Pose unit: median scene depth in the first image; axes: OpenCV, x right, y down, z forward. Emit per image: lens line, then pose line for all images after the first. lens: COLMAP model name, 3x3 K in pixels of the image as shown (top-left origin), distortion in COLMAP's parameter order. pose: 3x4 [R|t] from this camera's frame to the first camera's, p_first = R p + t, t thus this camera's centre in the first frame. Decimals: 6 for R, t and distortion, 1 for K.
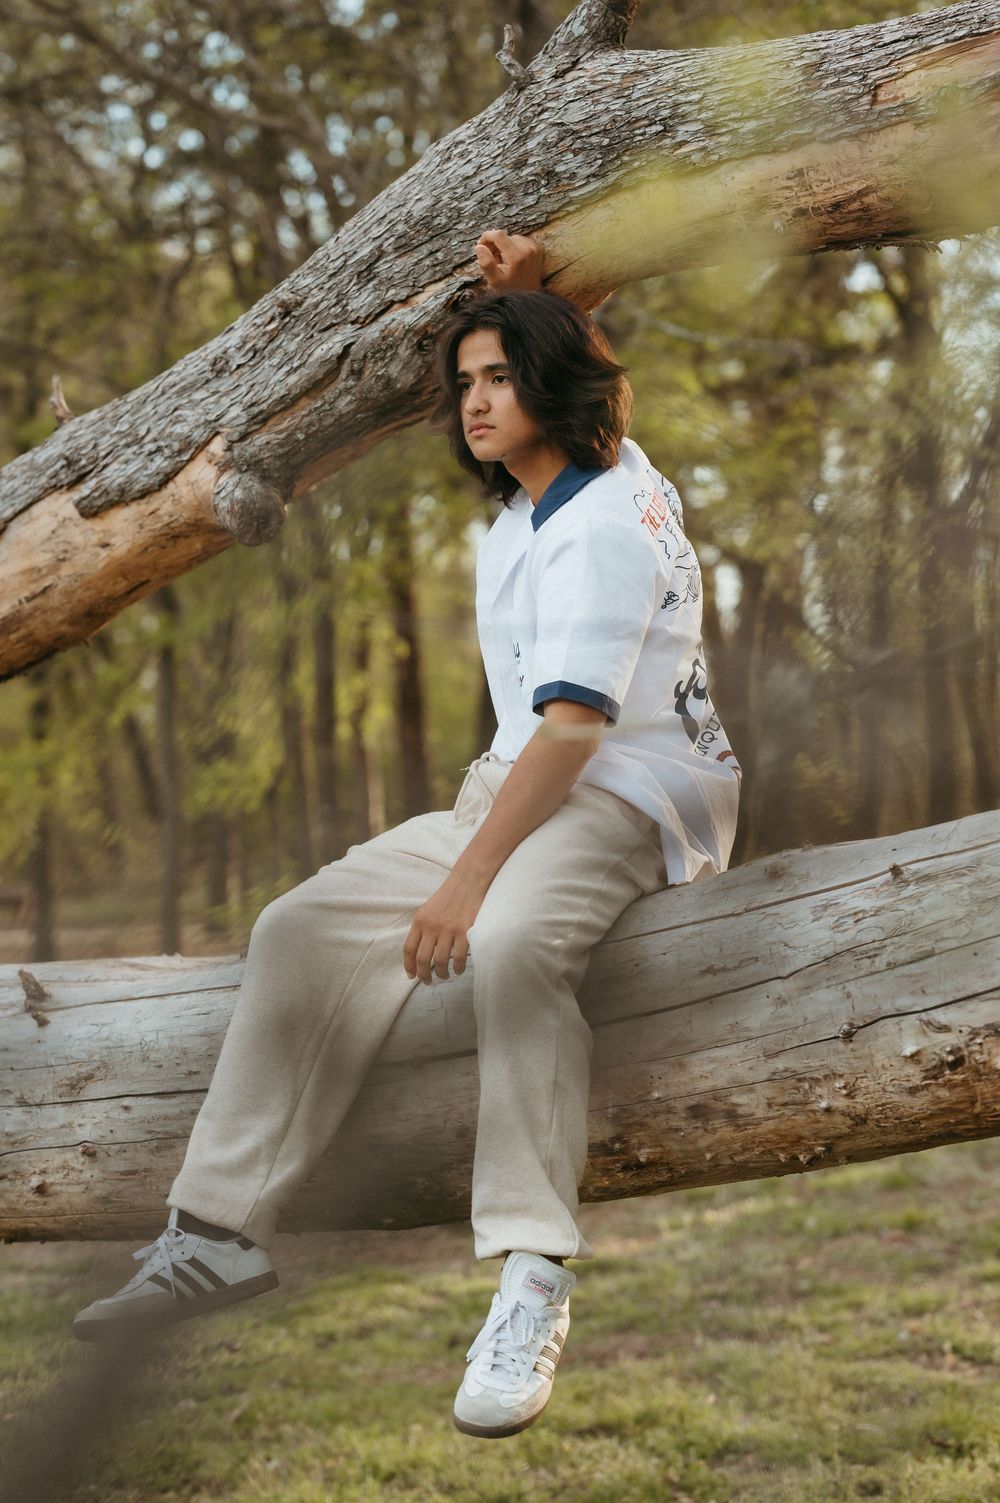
lens RADIAL K [[3644.0, 0, 500.0], [0, 3644.0, 751.5], [0, 0, 1]] dist [-0.087926, 1.420608]
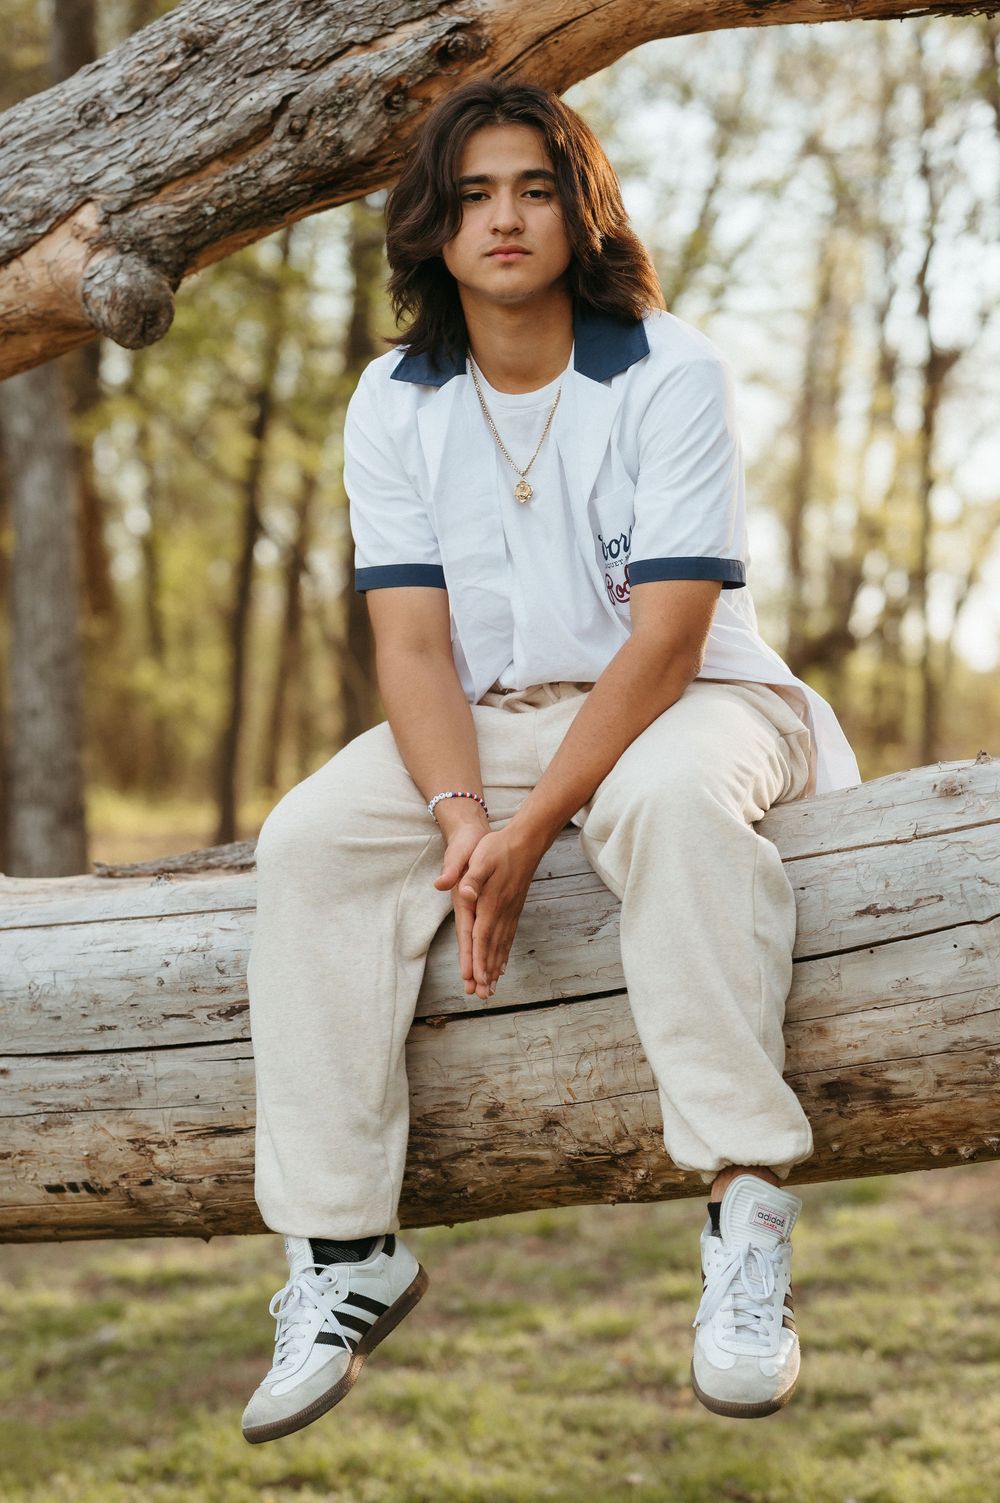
lens RADIAL K [[4216.6, 0, 564.5], [0, 4216.6, 754.8], [0, 0, 1]] dist [-0.024185, 0.213587]
pose [[0.975443, 0.036285, 0.217242, -0.176064], [-0.040117, 0.999107, 0.013253, 0.014594], [-0.216567, -0.021643, 0.976028, 0.108822]]
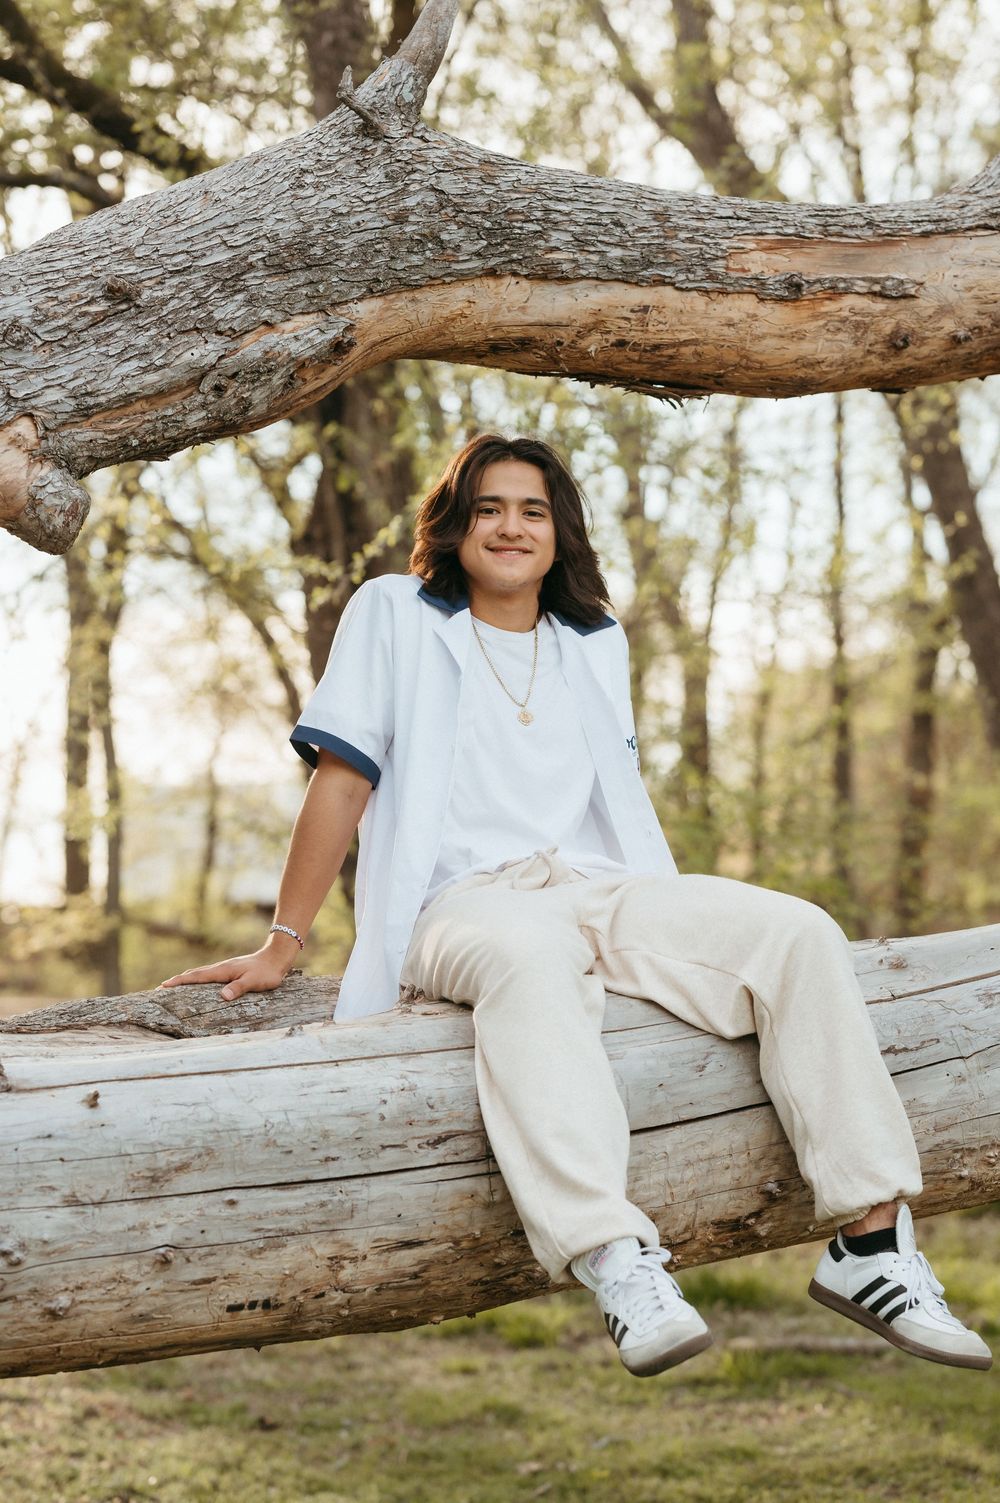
lens RADIAL K [[3631.5, 0, 598.5], [0, 3631.5, 754.9], [0, 0, 1]] dist [-0.008953, -0.192909]
pose [[0.346128, 0.108729, 0.931866, -0.844197], [-0.046071, 0.994033, -0.098870, 0.071447], [-0.937055, -0.008710, 0.349072, 0.604236]]
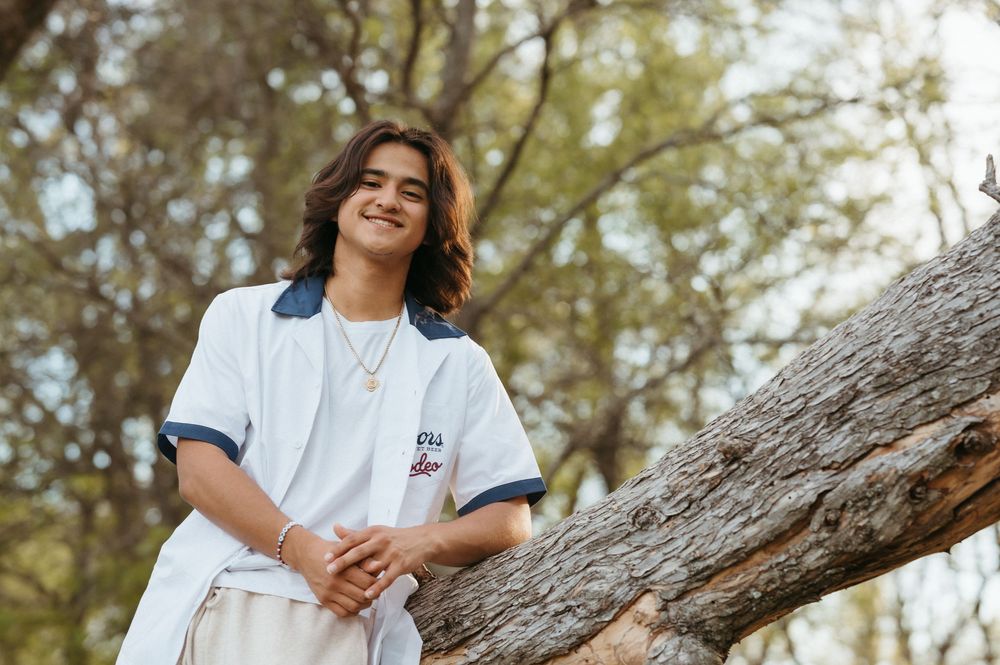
lens RADIAL K [[2424.5, 0, 500.0], [0, 2424.5, 332.5], [0, 0, 1]] dist [-0.087926, 1.420608]
pose [[0.990238, 0.024012, 0.137303, -0.206605], [0.005379, 0.977734, -0.209779, -0.025151], [-0.139283, 0.208470, 0.968060, 0.425333]]
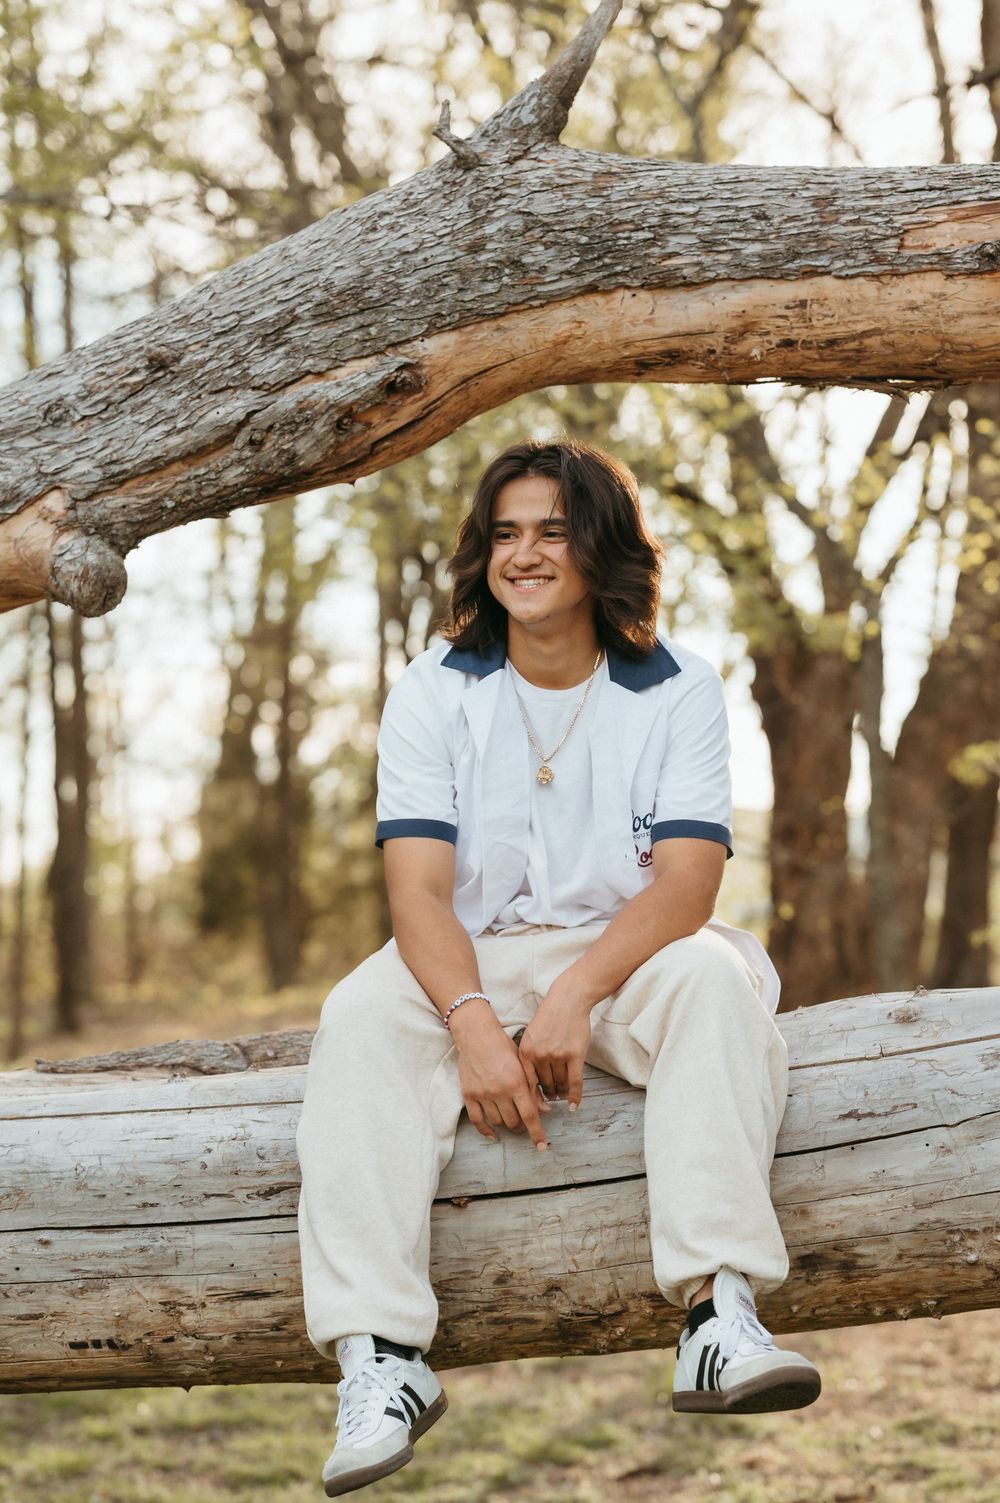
lens RADIAL K [[3644.0, 0, 500.0], [0, 3644.0, 751.5], [0, 0, 1]] dist [-0.087926, 1.420608]
pose [[0.872939, 0.088906, 0.479659, -0.423395], [-0.068492, 0.995850, -0.059934, 0.024327], [-0.482997, 0.019466, 0.875406, 0.170877]]
